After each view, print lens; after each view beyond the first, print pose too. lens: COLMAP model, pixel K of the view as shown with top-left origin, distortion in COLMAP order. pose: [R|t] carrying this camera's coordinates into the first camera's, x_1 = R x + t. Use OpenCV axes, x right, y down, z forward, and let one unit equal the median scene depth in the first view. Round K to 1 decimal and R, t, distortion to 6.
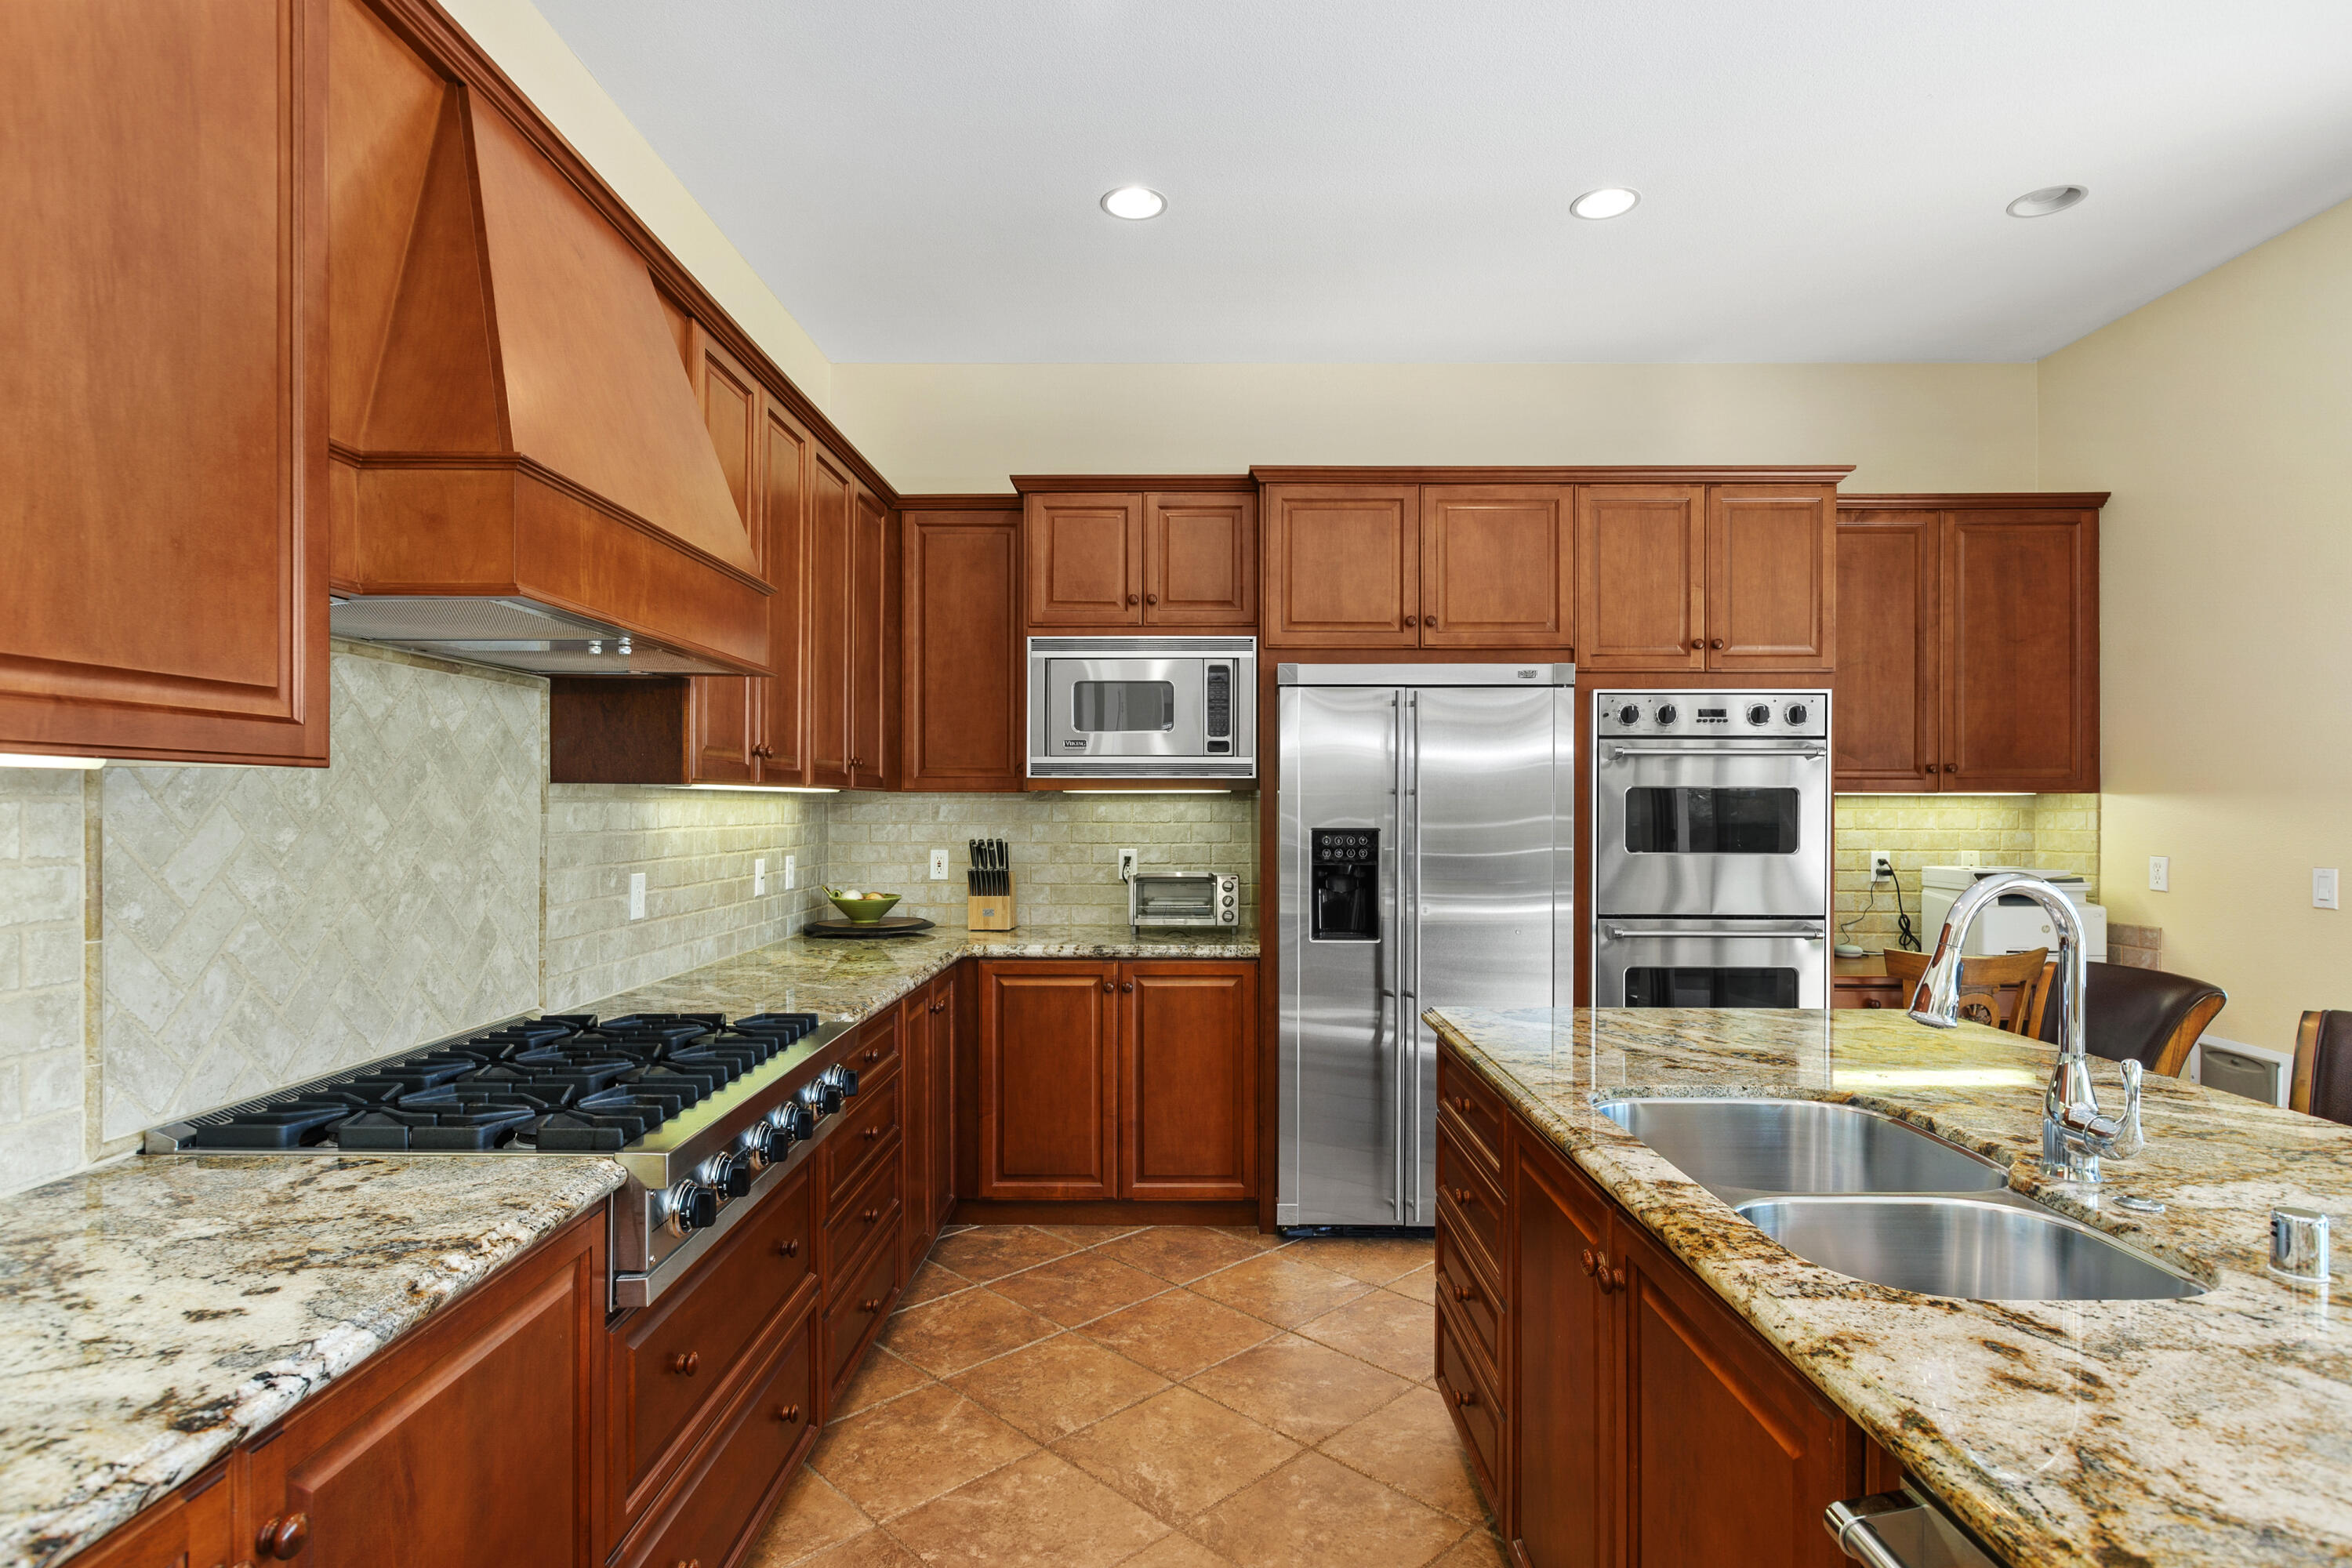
lens RADIAL K [[1208.7, 0, 1176.1], [0, 1208.7, 800.1], [0, 0, 1]] dist [-0.000528, 0.000066]
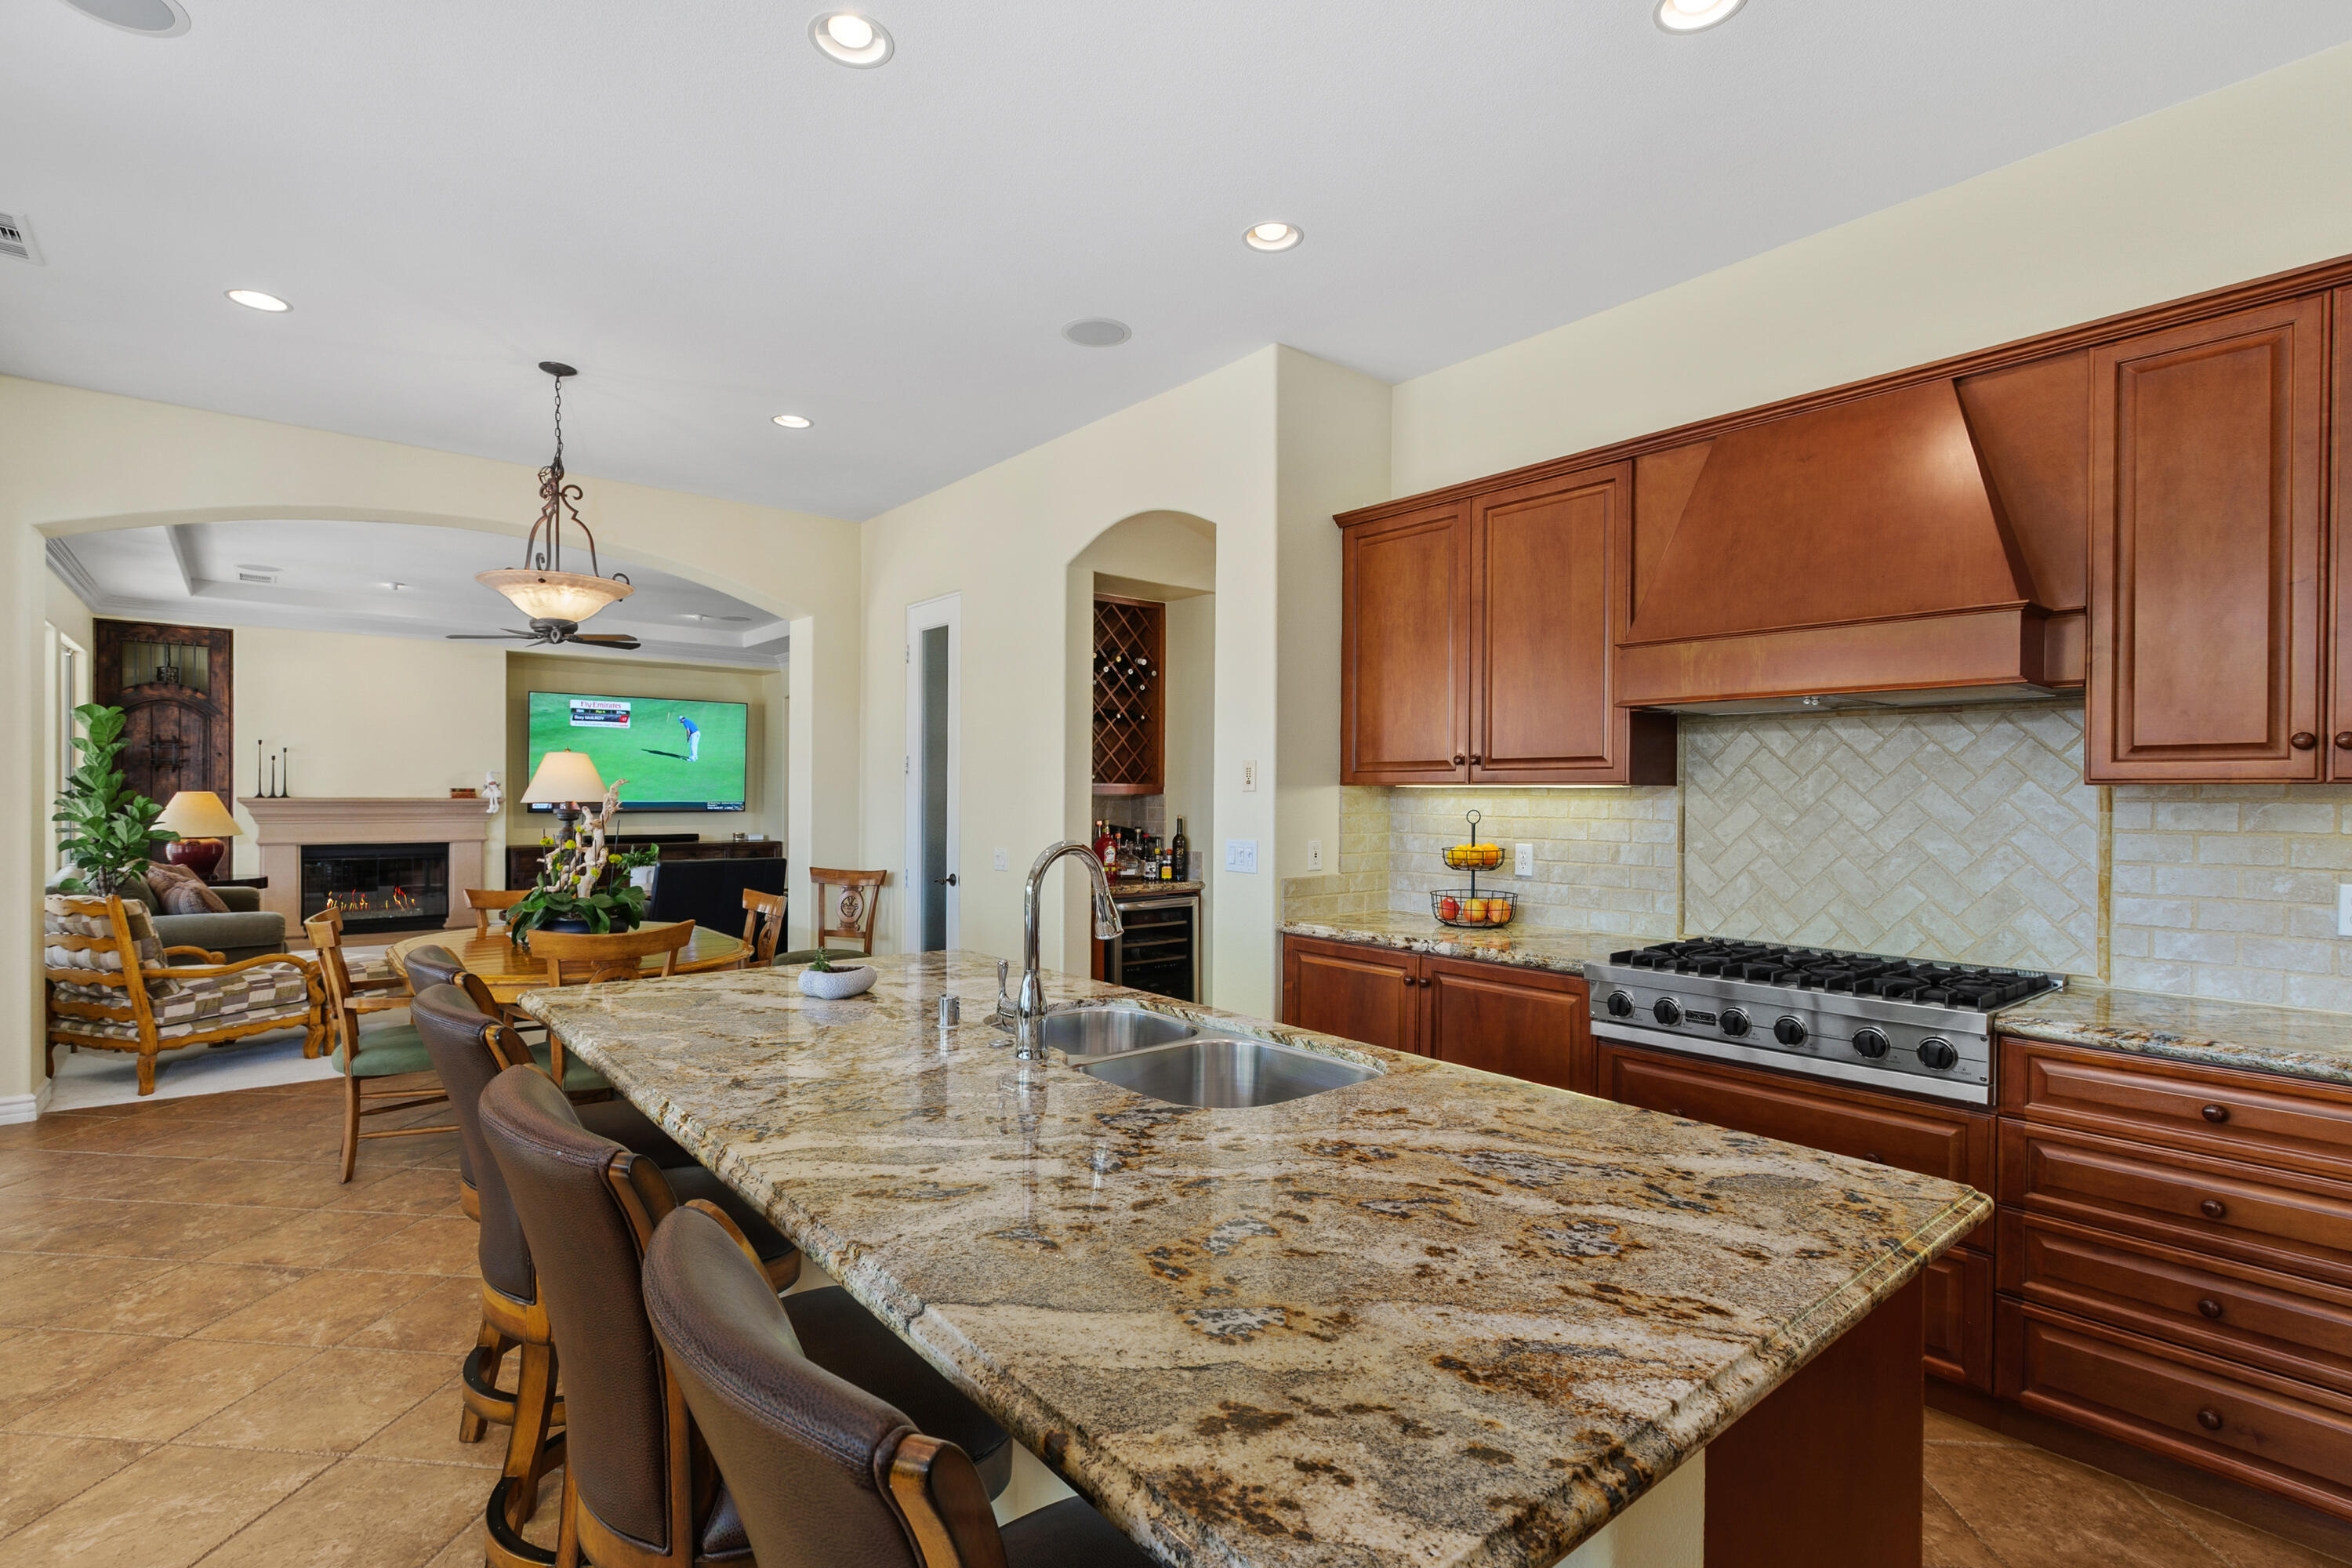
lens RADIAL K [[1072.5, 0, 1174.9], [0, 1072.5, 790.1], [0, 0, 1]] dist [-0.001766, -0.000305]
pose [[-0.759030, -0.000224, -0.651056, 0.636063], [0.000842, 0.999999, -0.001326, -0.007138], [0.651055, -0.001554, -0.759029, 0.920840]]
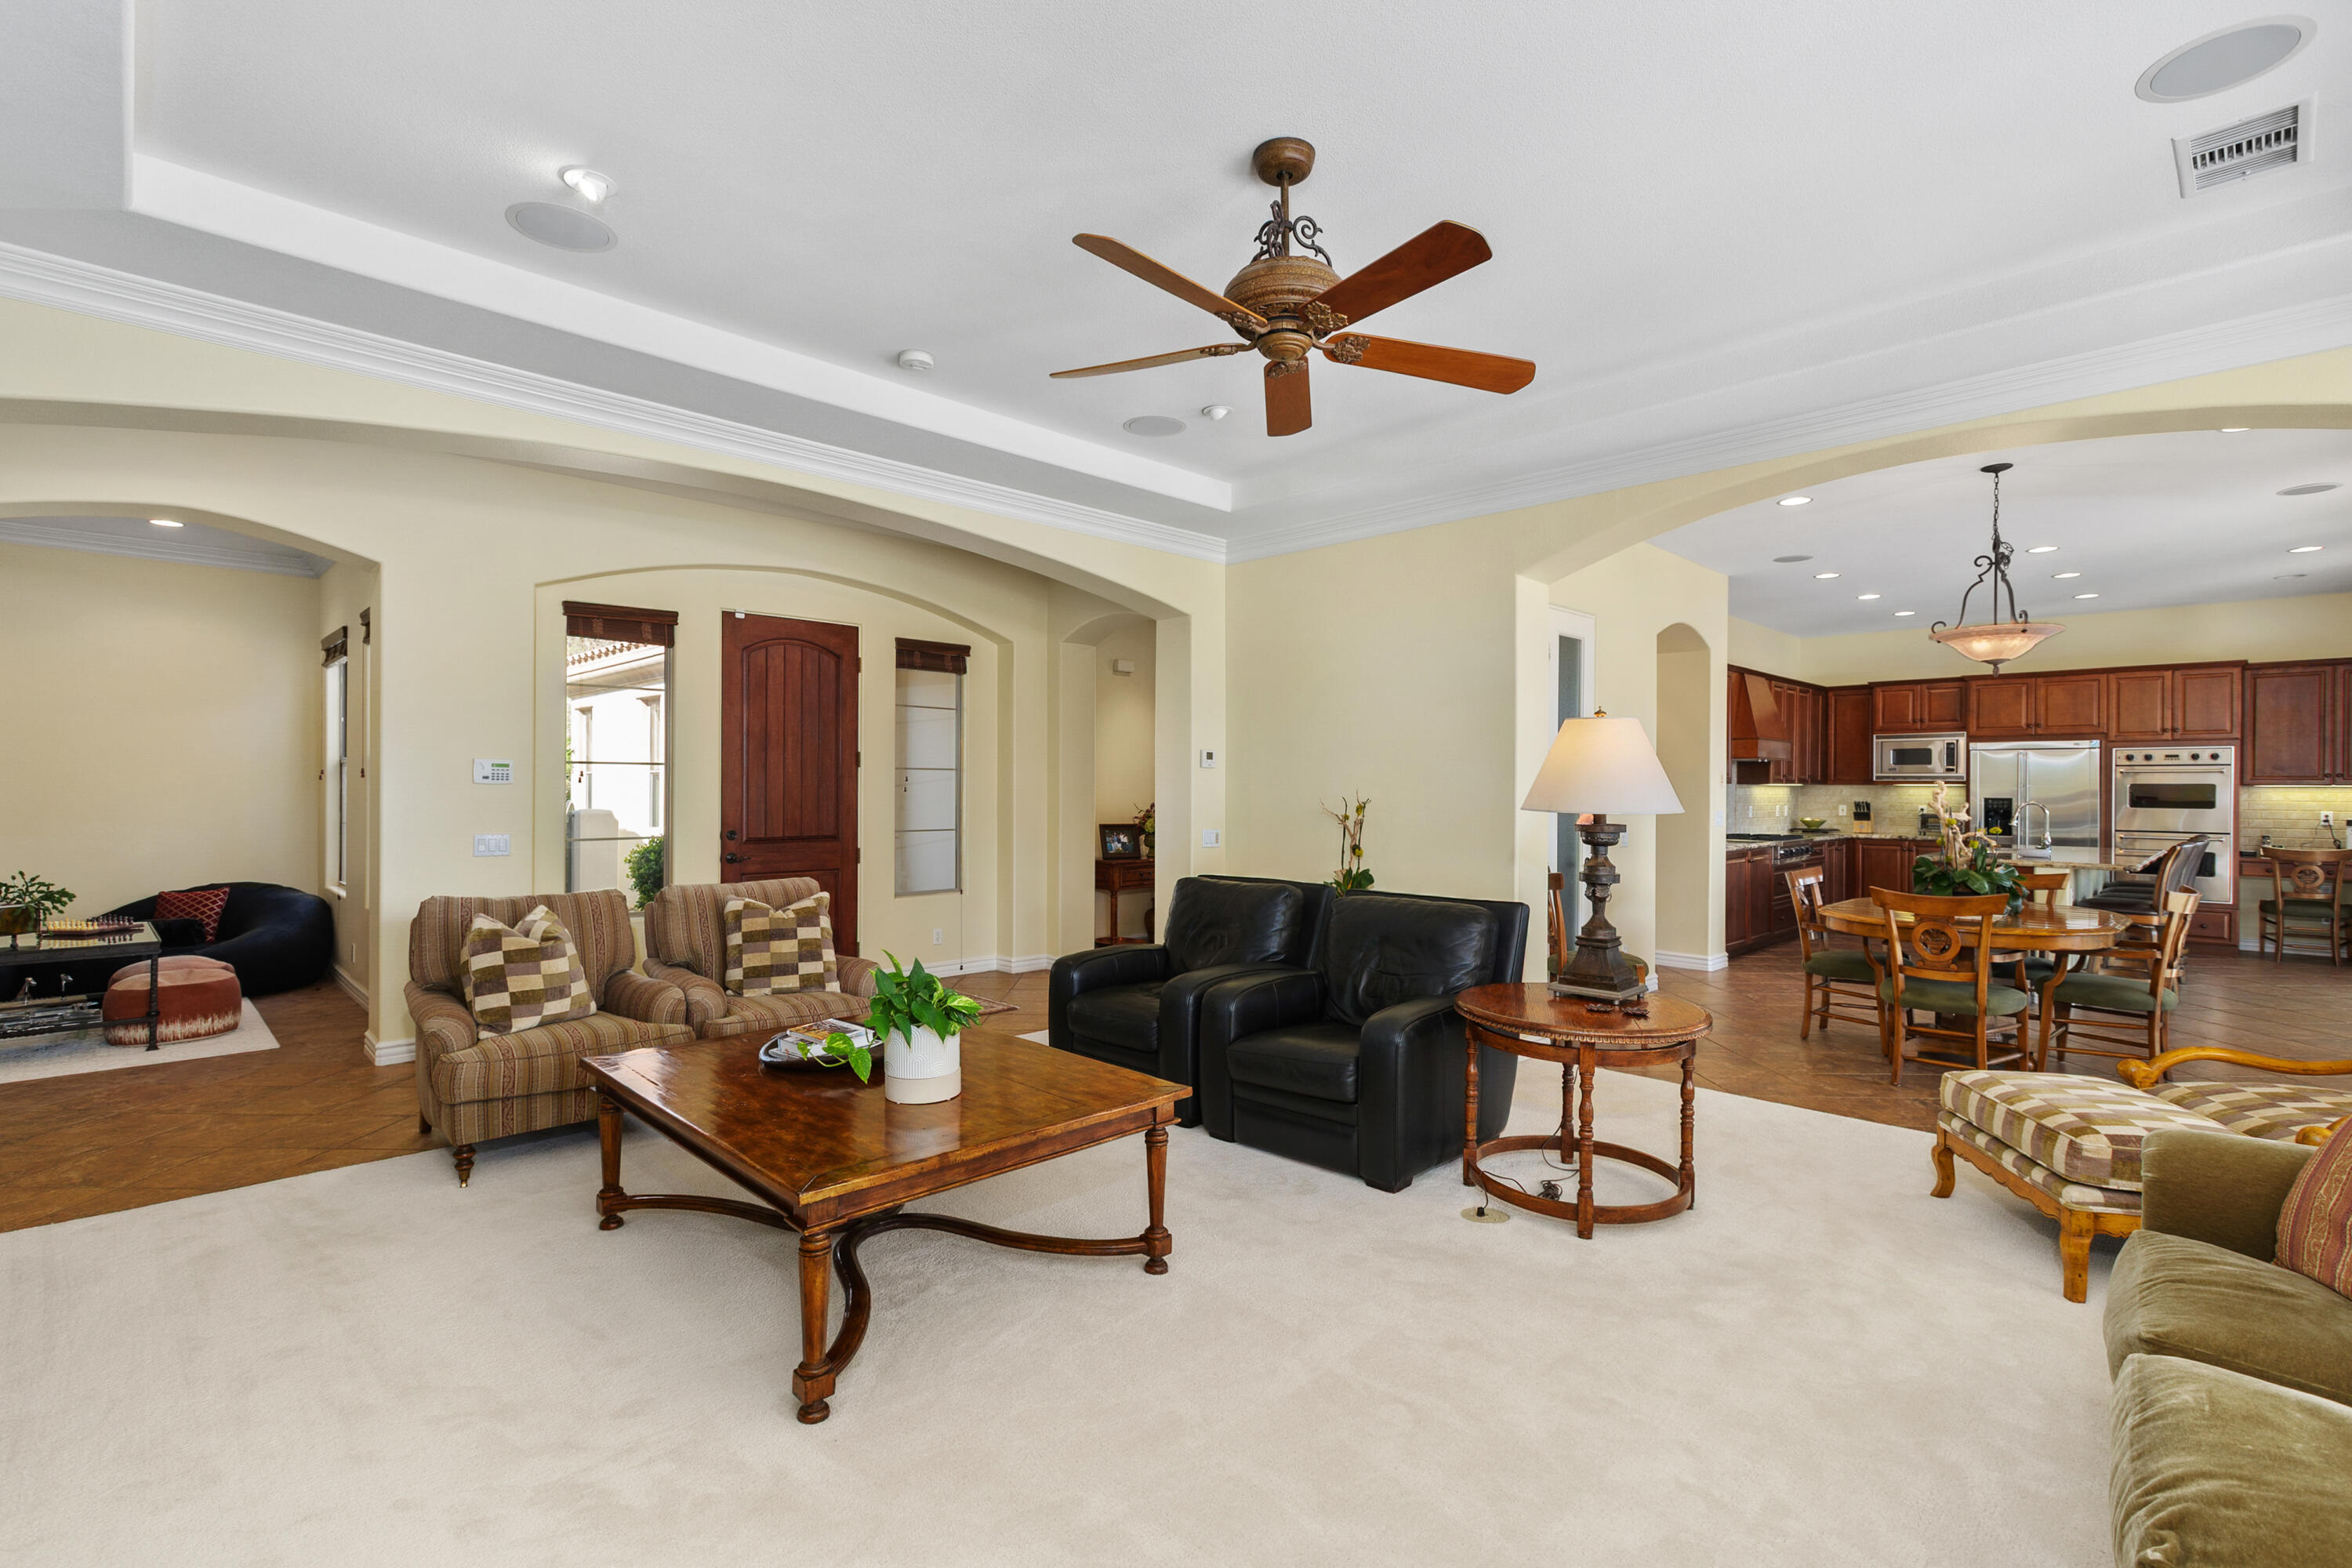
lens RADIAL K [[1072.5, 0, 1177.5], [0, 1072.5, 790.1], [0, 0, 1]] dist [-0.001766, -0.000305]
pose [[0.712335, 0.005960, -0.701814, 0.539281], [0.001540, 0.999948, 0.010055, -0.024367], [0.701838, -0.008244, 0.712289, -2.228748]]
